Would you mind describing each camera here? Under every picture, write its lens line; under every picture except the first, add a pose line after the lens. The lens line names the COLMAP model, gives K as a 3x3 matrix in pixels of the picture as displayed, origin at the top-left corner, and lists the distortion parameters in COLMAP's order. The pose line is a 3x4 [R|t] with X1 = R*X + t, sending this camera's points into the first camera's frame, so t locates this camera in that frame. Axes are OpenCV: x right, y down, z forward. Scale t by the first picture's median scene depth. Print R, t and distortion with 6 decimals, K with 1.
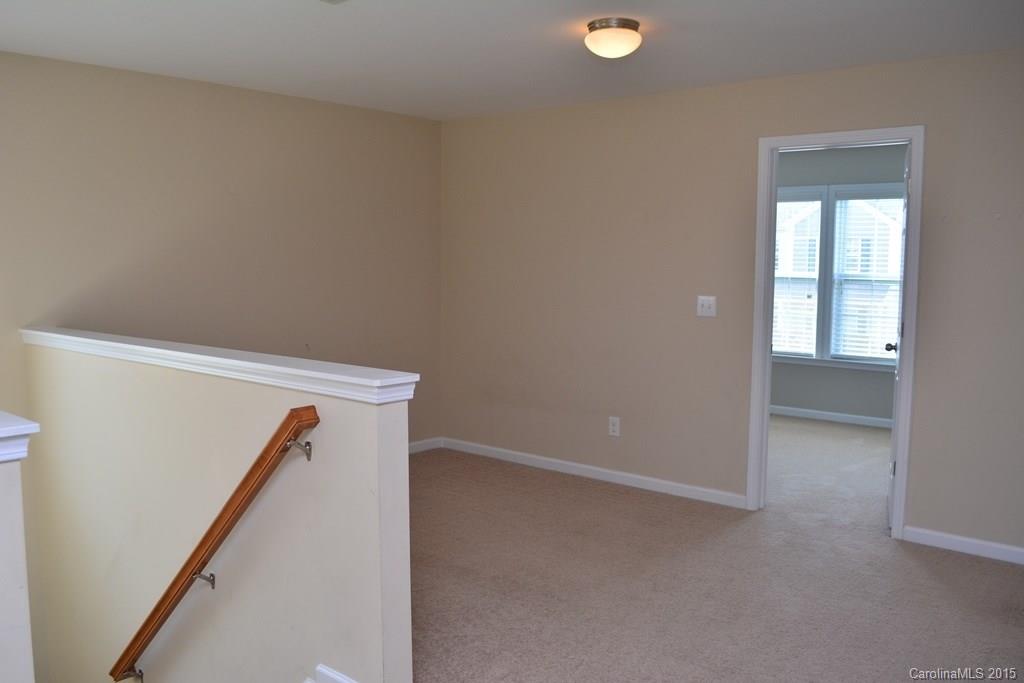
lens RADIAL K [[842.4, 0, 511.2], [0, 842.4, 352.7], [0, 0, 1]] dist [-0.073755, -0.001191]
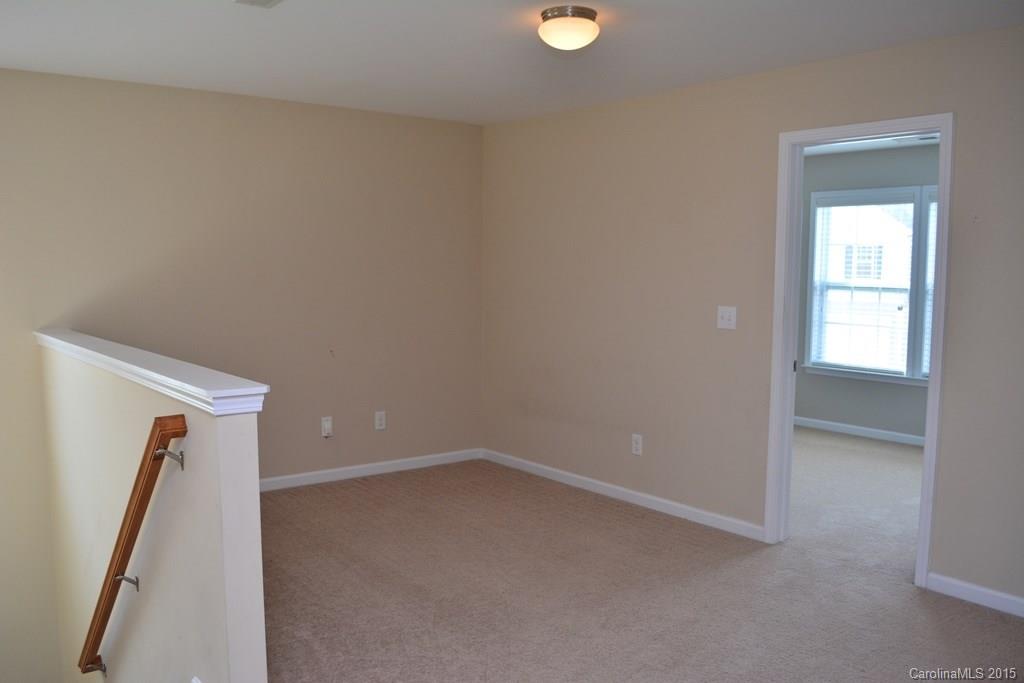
lens RADIAL K [[842.4, 0, 511.2], [0, 842.4, 352.7], [0, 0, 1]] dist [-0.073755, -0.001191]
pose [[0.983534, 0.019236, -0.179698, 0.190814], [-0.020954, 0.999751, -0.007664, -0.005903], [0.179506, 0.011303, 0.983692, 0.064872]]
